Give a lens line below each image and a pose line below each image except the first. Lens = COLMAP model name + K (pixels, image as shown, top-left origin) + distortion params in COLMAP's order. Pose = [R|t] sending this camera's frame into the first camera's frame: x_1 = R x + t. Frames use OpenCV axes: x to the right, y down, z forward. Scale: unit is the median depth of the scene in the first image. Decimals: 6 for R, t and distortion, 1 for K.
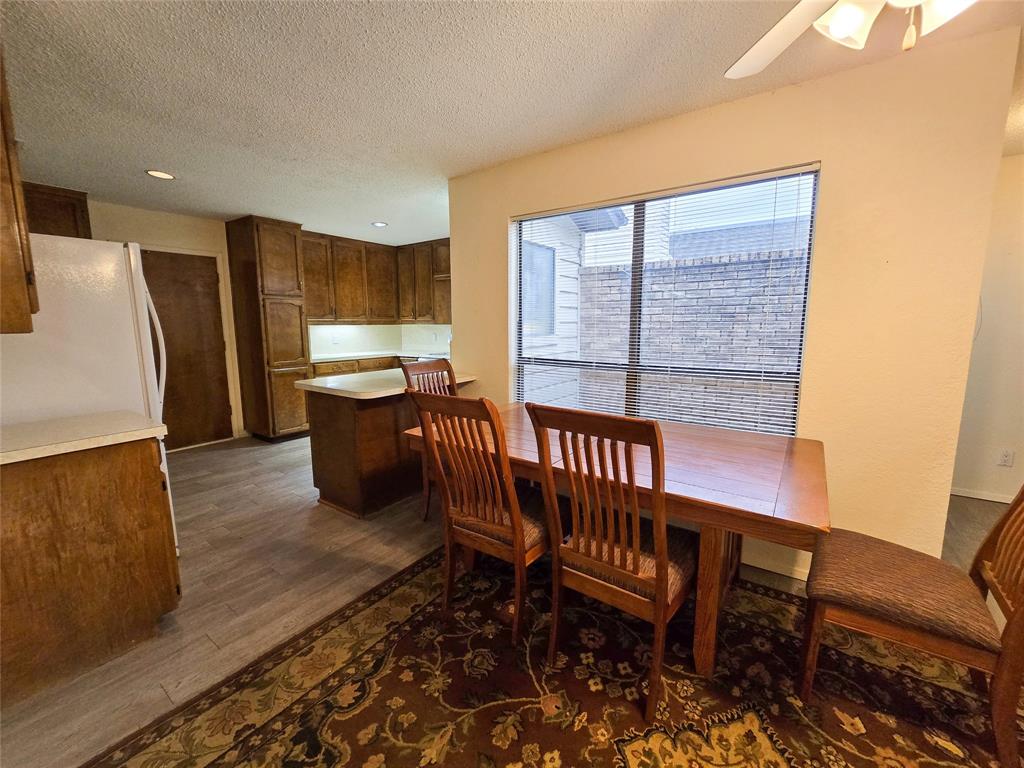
lens RADIAL K [[418.8, 0, 514.1], [0, 418.8, 379.6], [0, 0, 1]] dist [0.000093, 0.000026]
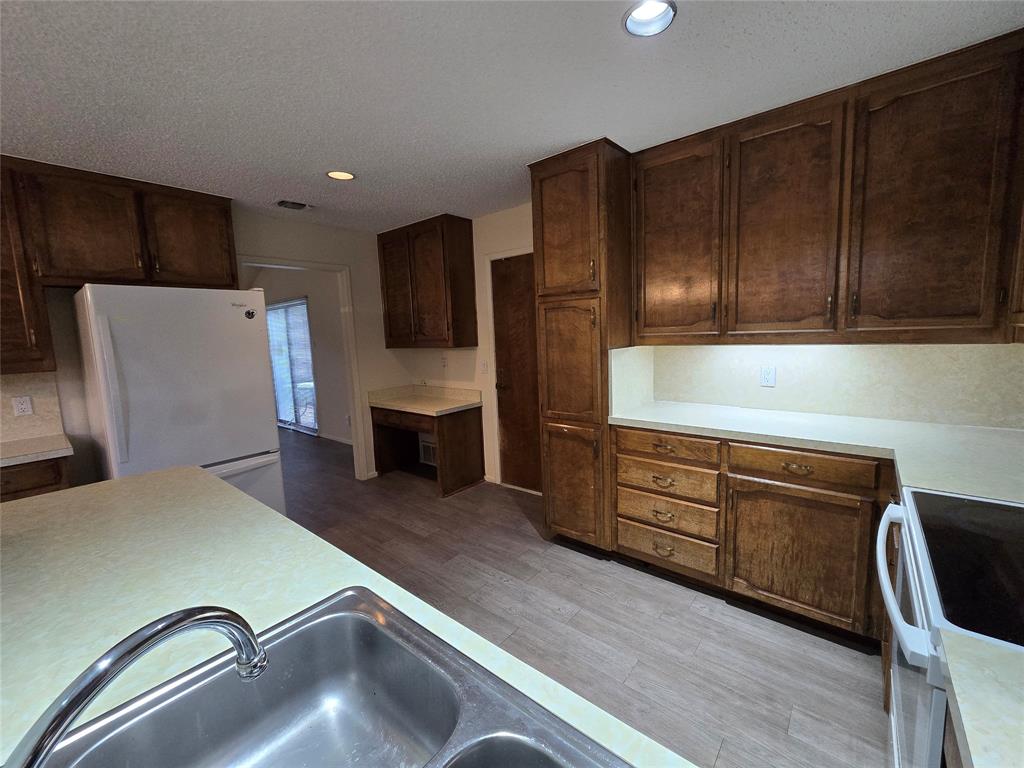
lens RADIAL K [[418.8, 0, 514.1], [0, 418.8, 379.6], [0, 0, 1]] dist [0.000093, 0.000026]
pose [[-0.075248, 0.119950, -0.989924, 0.007604], [-0.096849, 0.987166, 0.126978, -0.145896], [0.992451, 0.105428, -0.062665, 0.931248]]
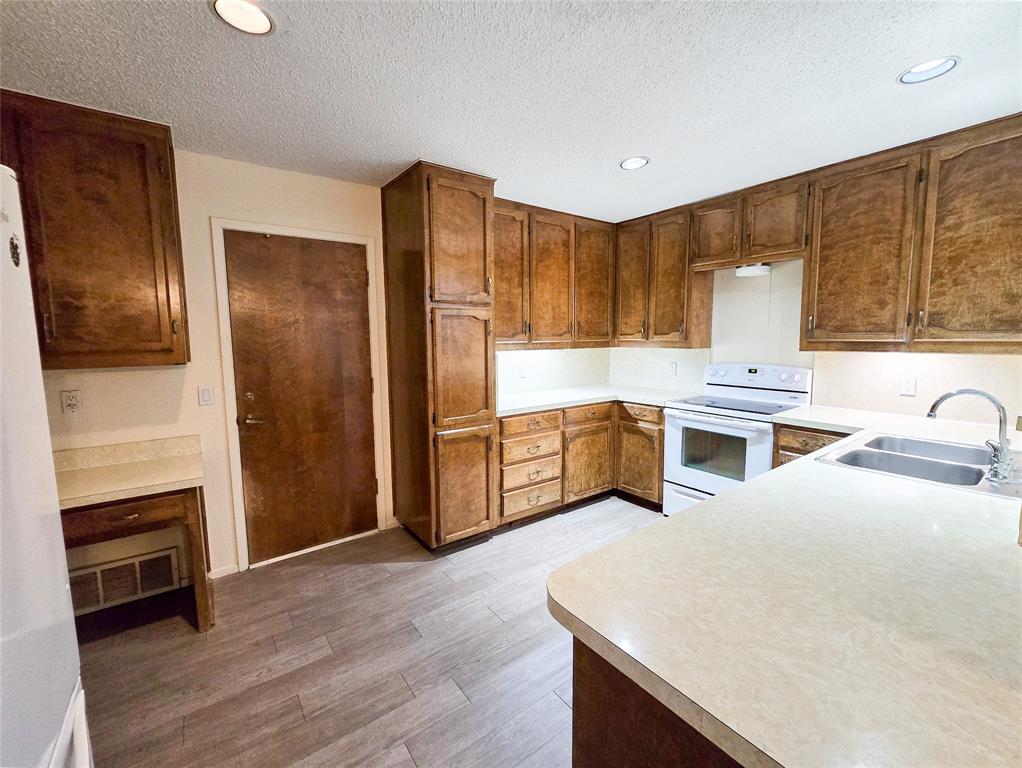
lens RADIAL K [[430.7, 0, 512.8], [0, 430.7, 379.1], [0, 0, 1]] dist [-0.000932, -0.000092]
pose [[0.952068, 0.027133, -0.304682, -0.287535], [-0.036315, 0.999040, -0.024507, -0.080317], [0.303724, 0.034396, 0.952139, 0.439919]]
